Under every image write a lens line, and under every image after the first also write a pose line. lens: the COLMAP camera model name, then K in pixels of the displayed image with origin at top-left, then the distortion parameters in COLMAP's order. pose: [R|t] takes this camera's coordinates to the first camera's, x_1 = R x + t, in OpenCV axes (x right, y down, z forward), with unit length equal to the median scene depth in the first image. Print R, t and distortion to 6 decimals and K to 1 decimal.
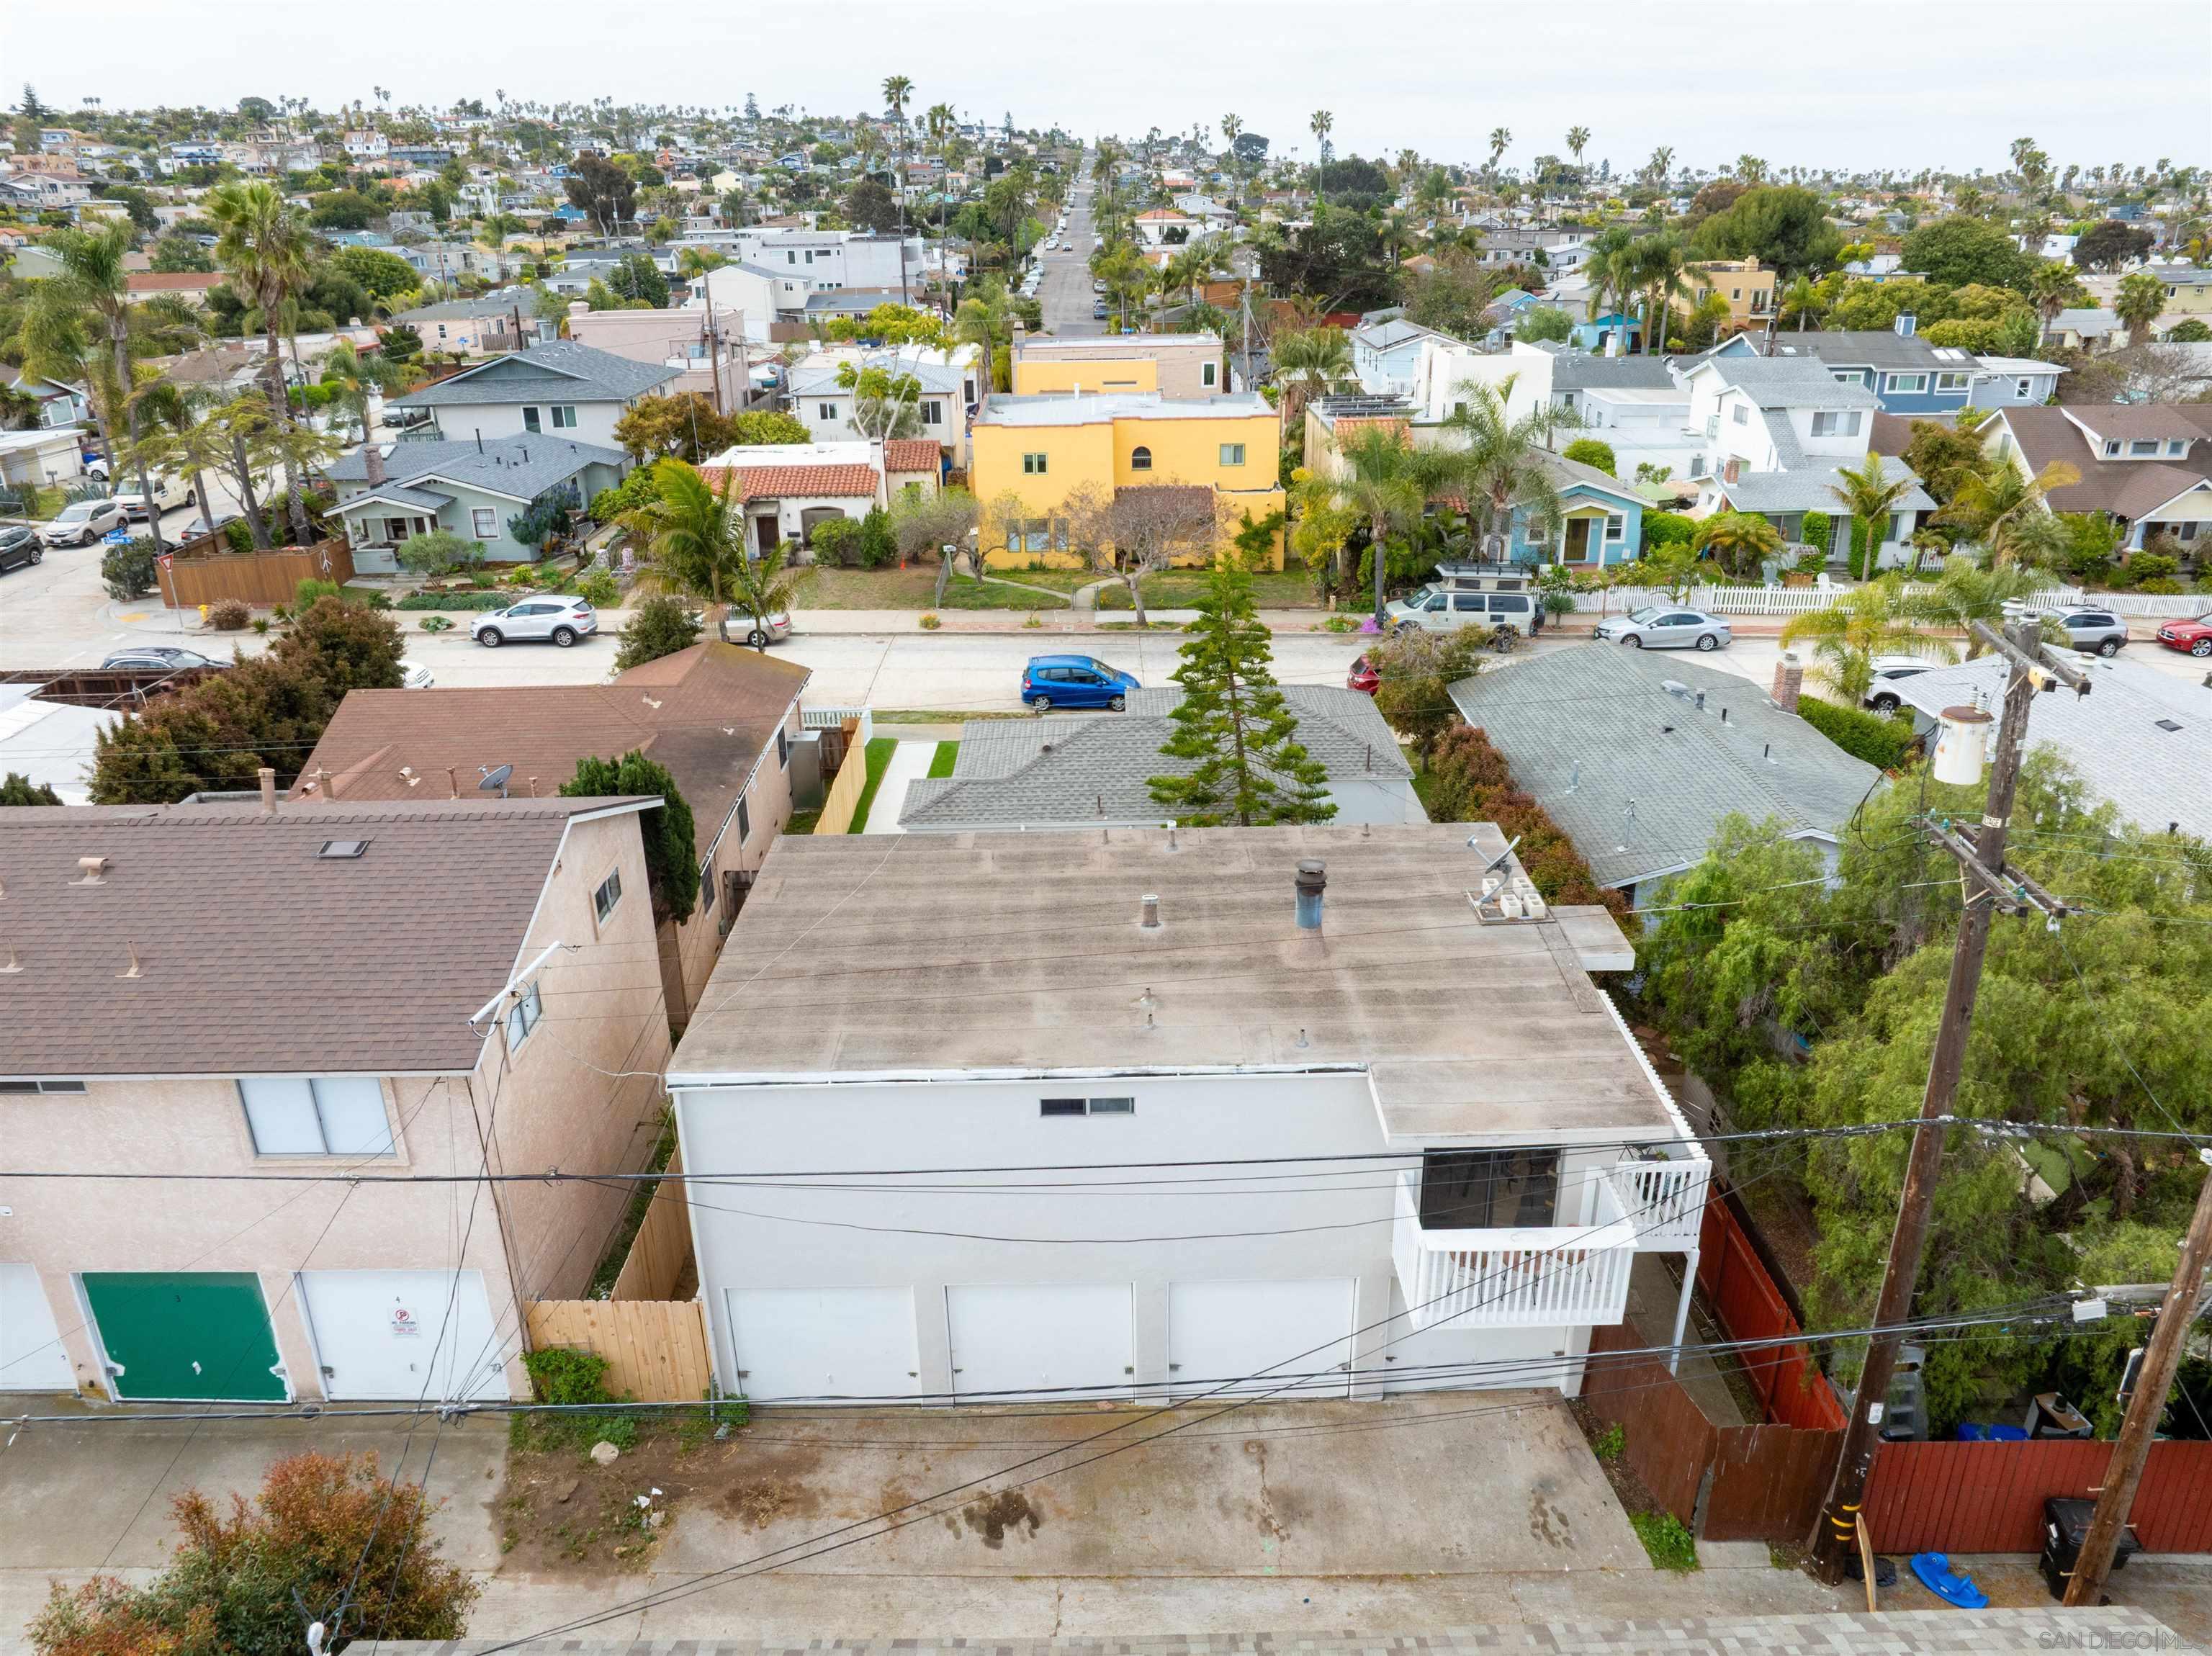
lens RADIAL K [[1560.6, 0, 1106.0], [0, 1560.6, 828.0], [0, 0, 1]] dist [-0.053295, 0.025832]
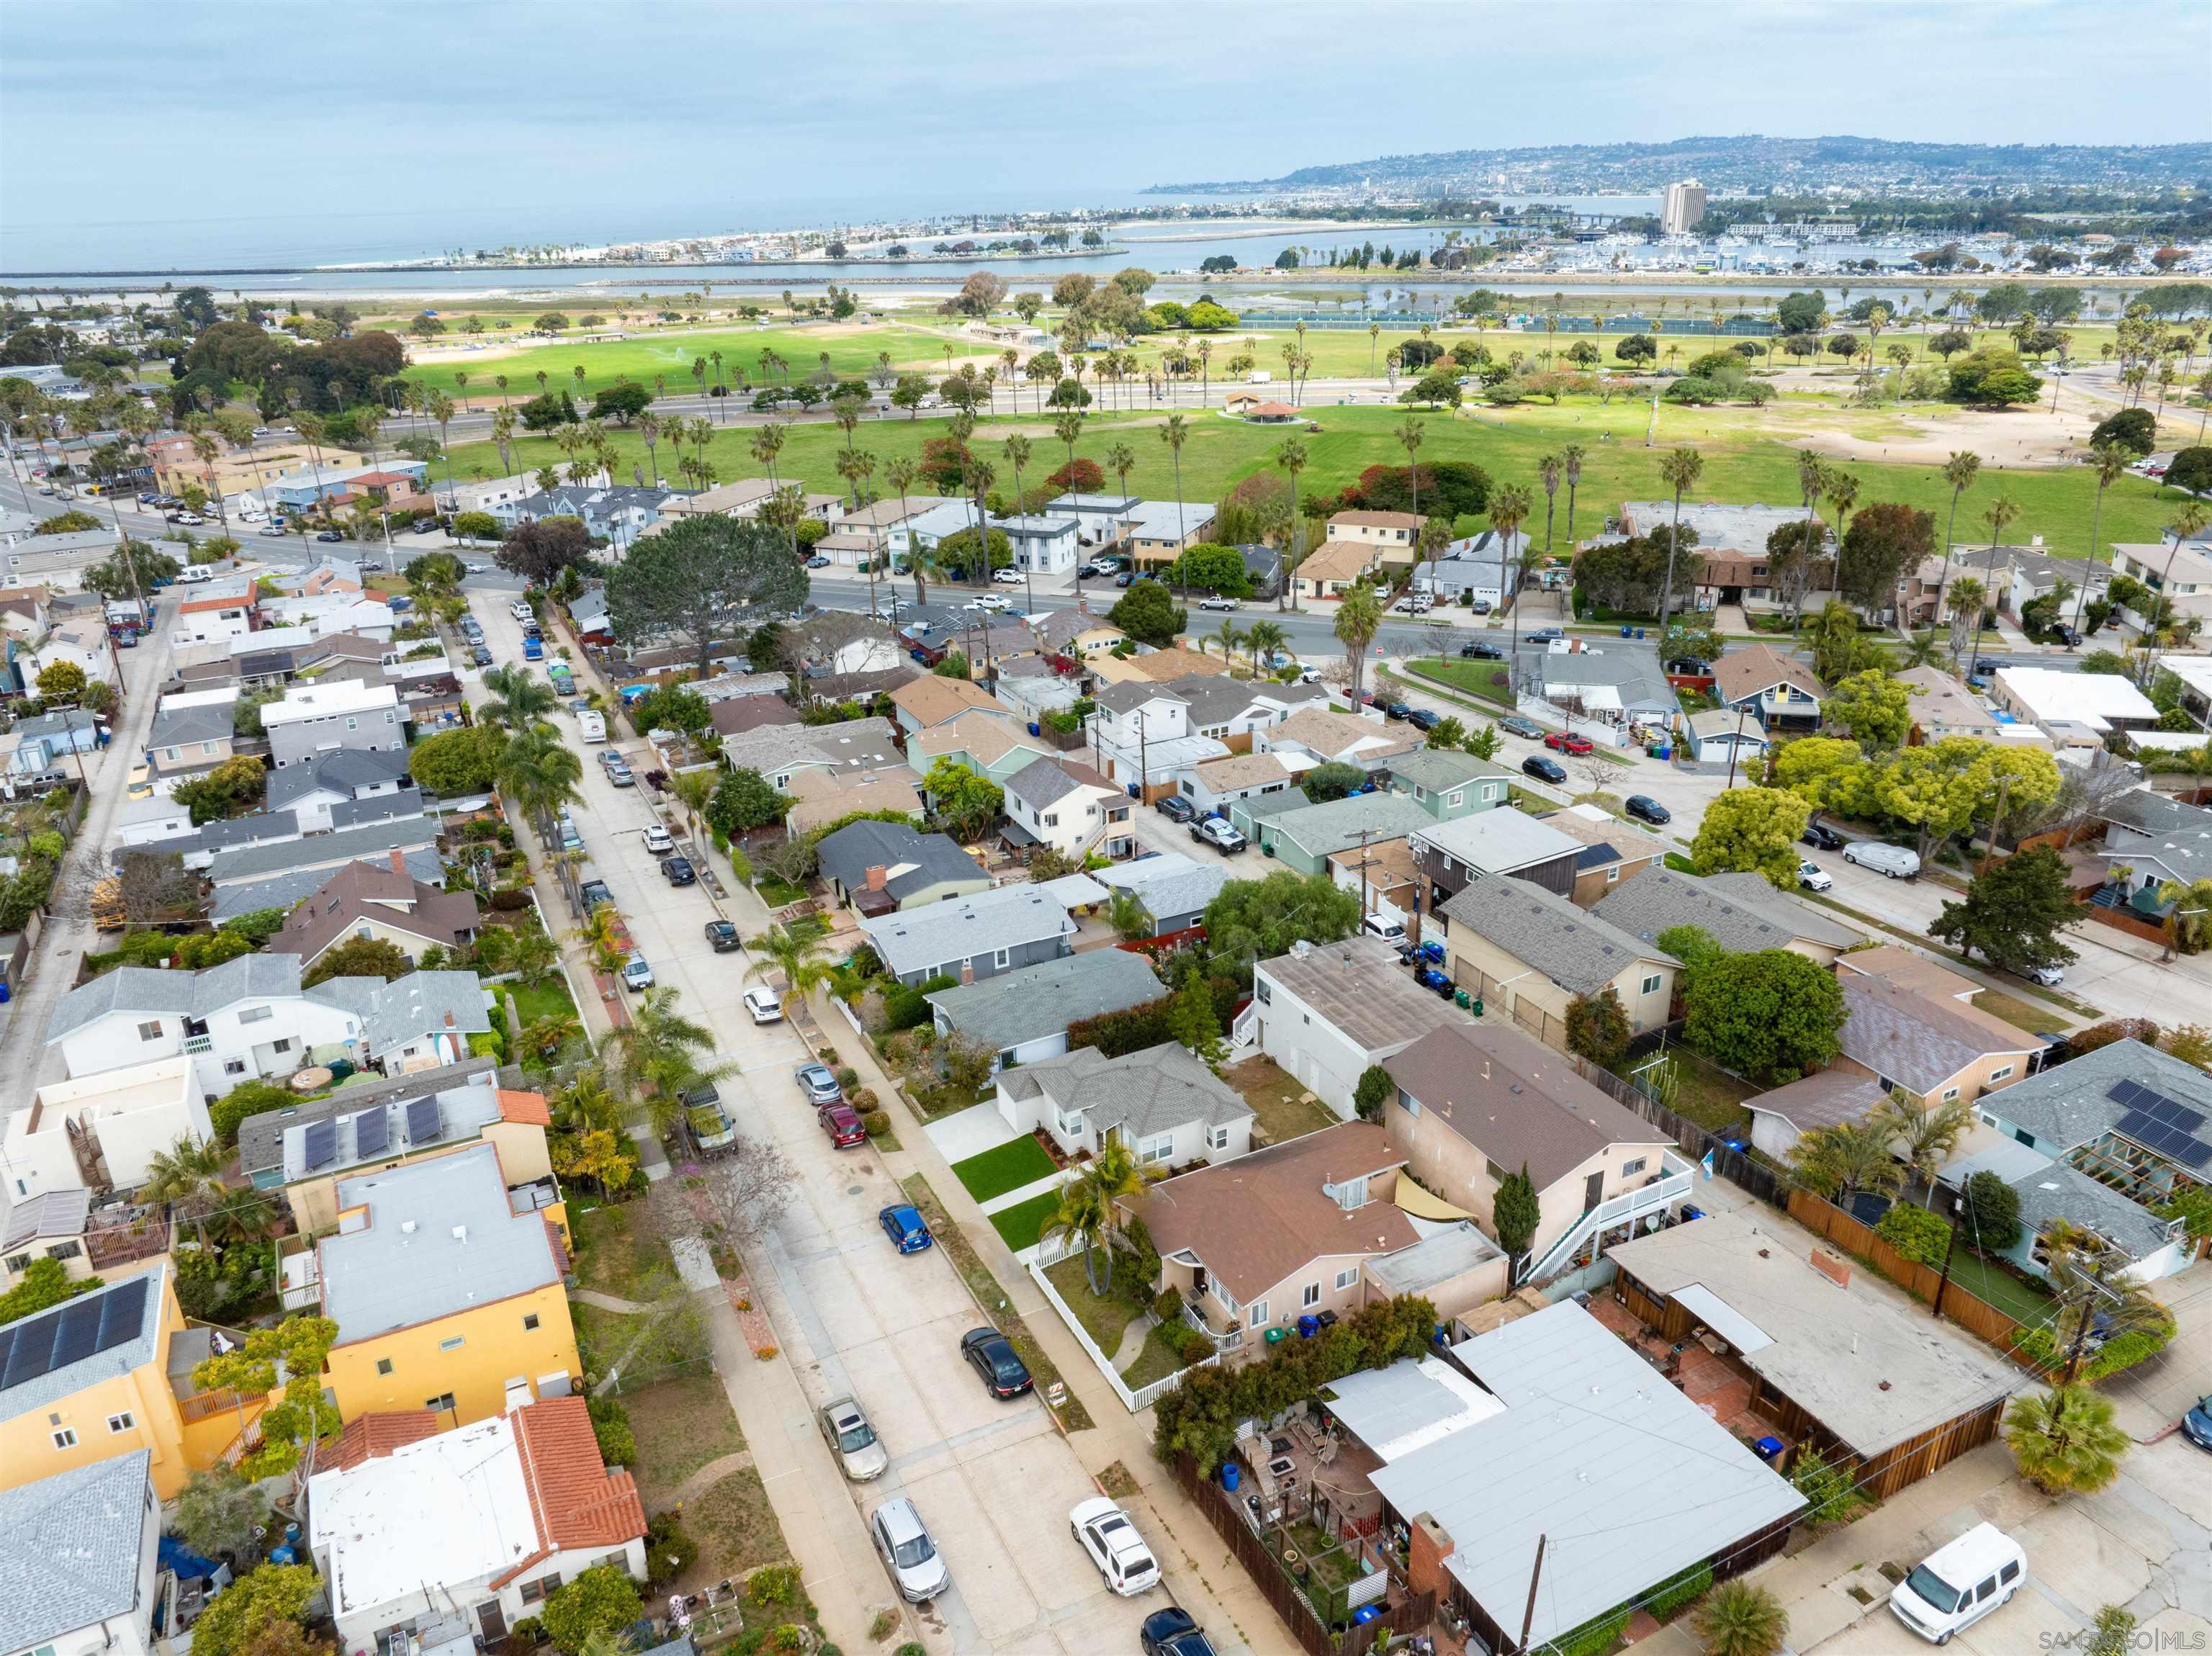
lens RADIAL K [[1560.6, 0, 1106.0], [0, 1560.6, 828.0], [0, 0, 1]] dist [-0.053295, 0.025832]
pose [[-0.437956, -0.323719, 0.838690, -1.145203], [0.375226, 0.781949, 0.497757, -0.983272], [-0.816946, 0.532694, -0.220991, 0.851099]]
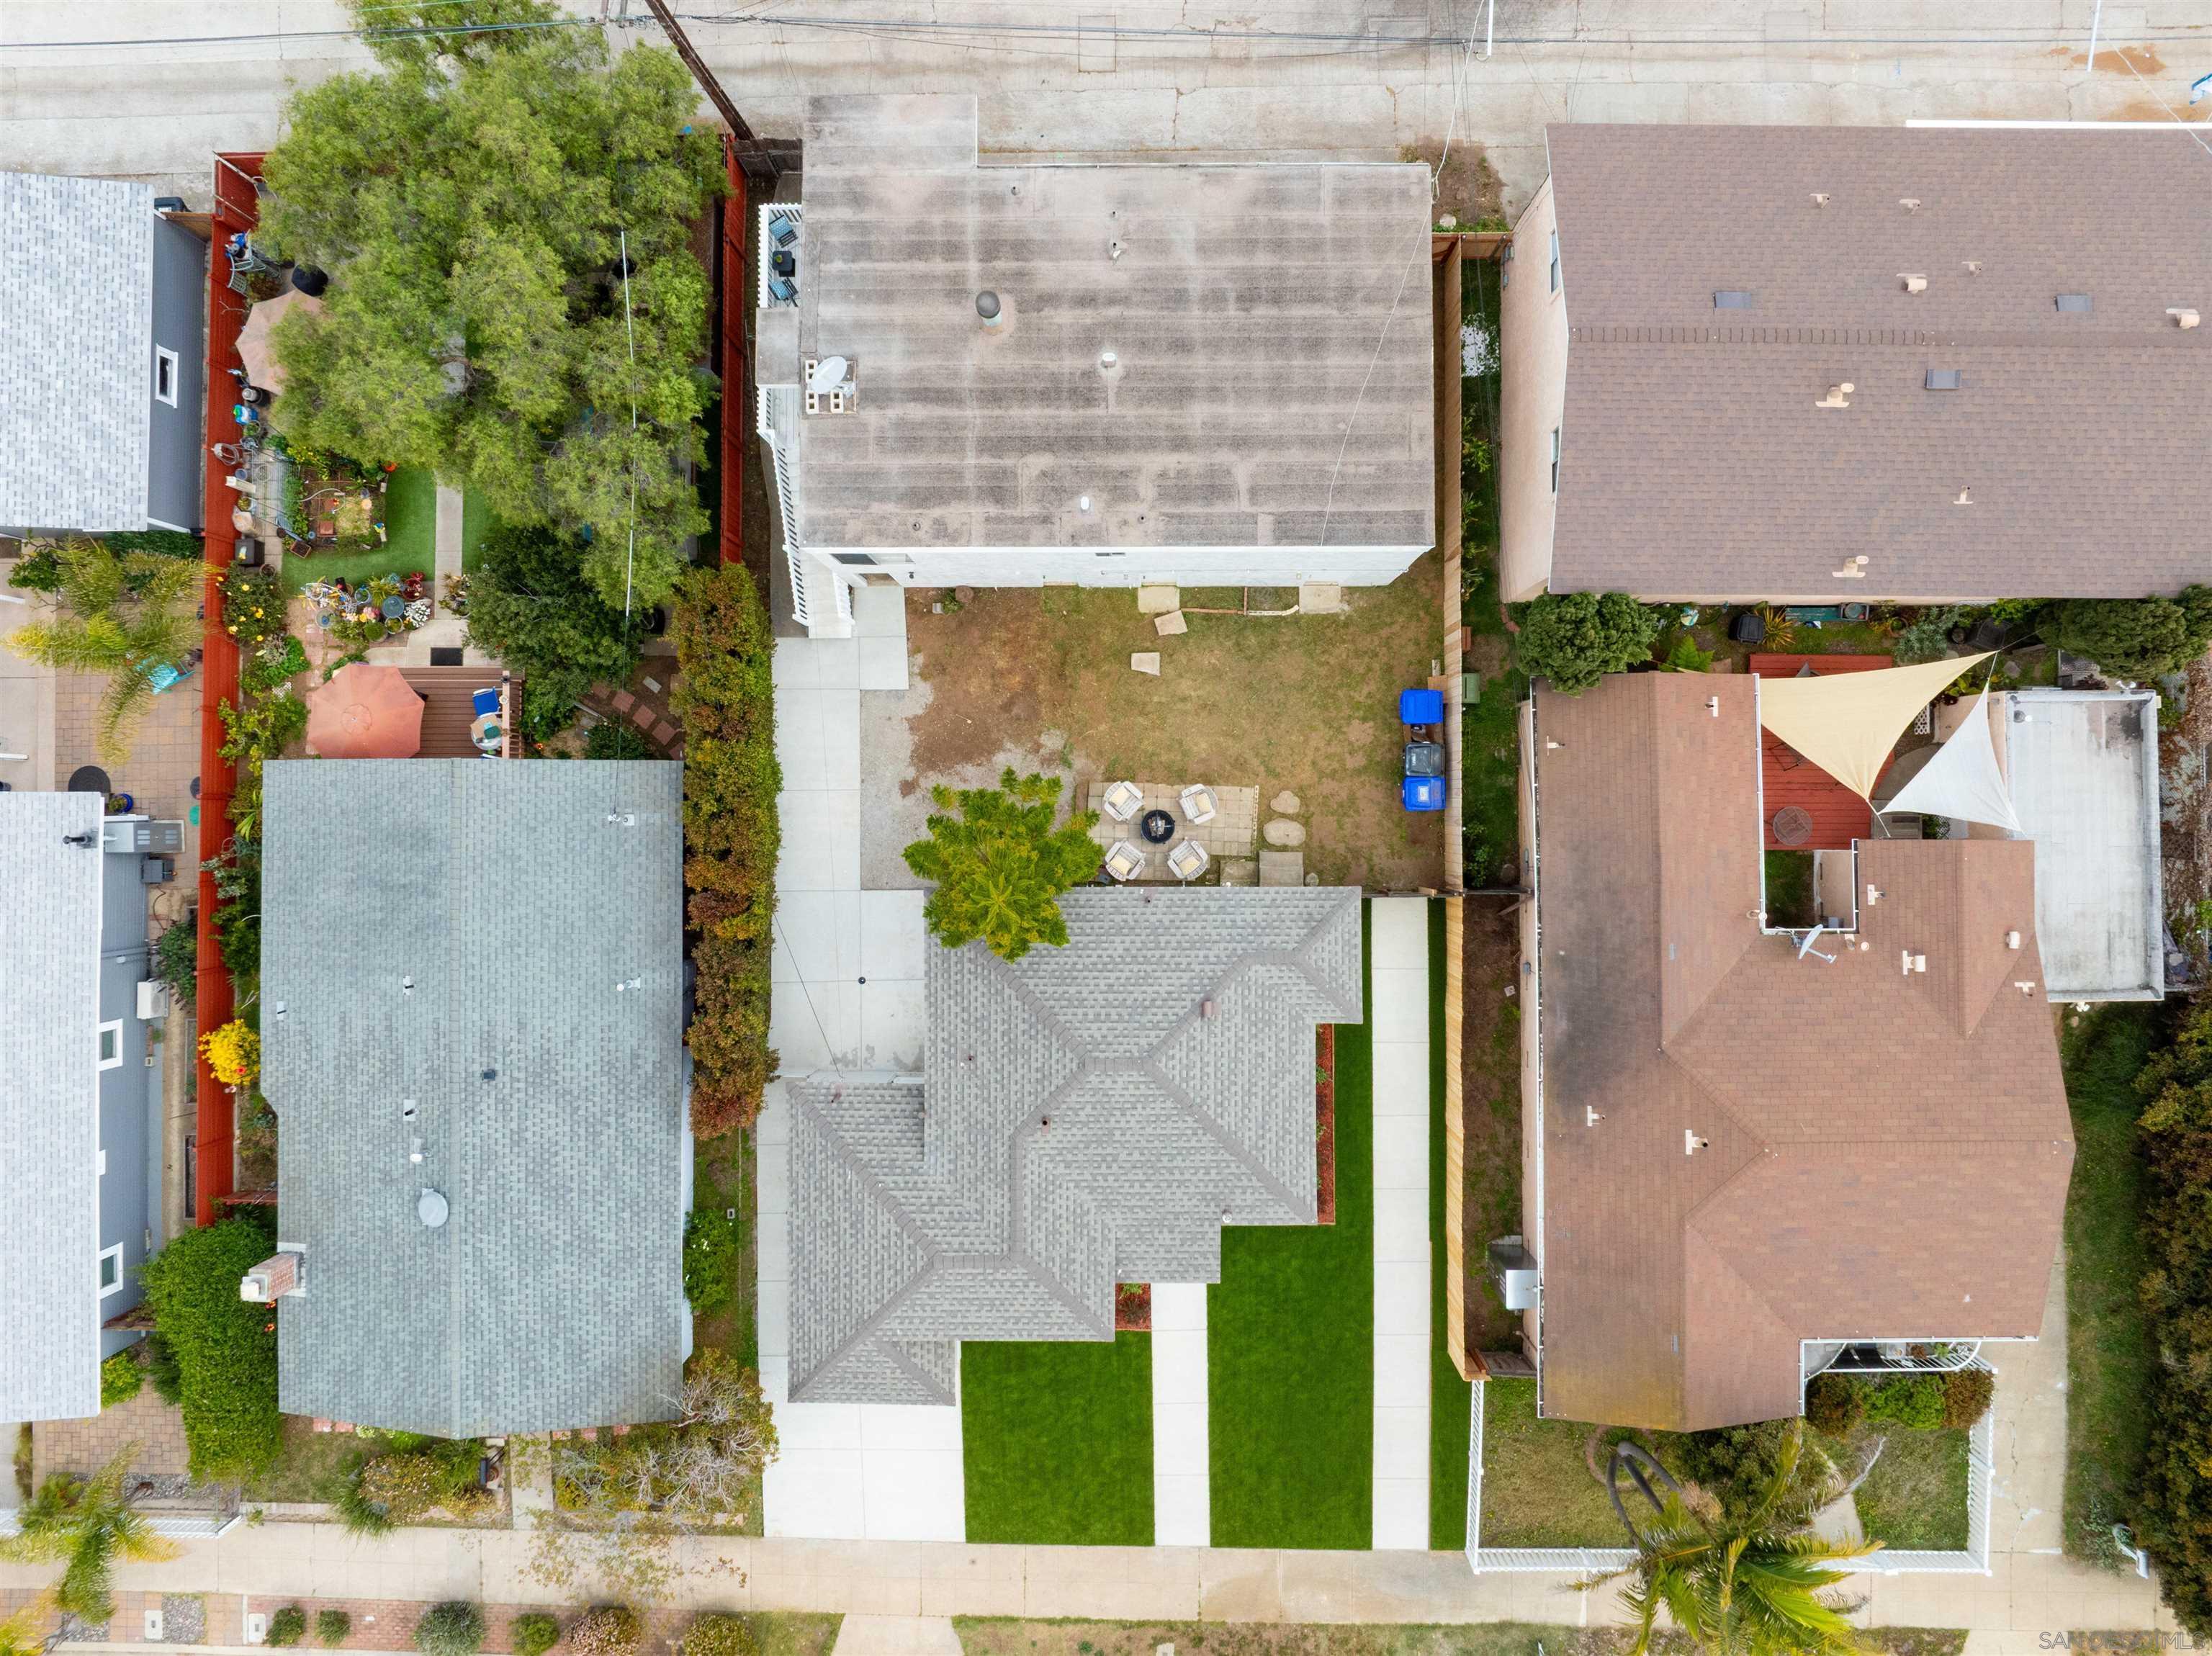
lens RADIAL K [[1706.6, 0, 1111.6], [0, 1706.6, 746.5], [0, 0, 1]] dist [-0.075092, 0.045652]
pose [[-0.999452, -0.007366, 0.032264, -0.007875], [0.032735, -0.363203, 0.931135, -0.529292], [0.004860, 0.931681, 0.363245, 0.300664]]
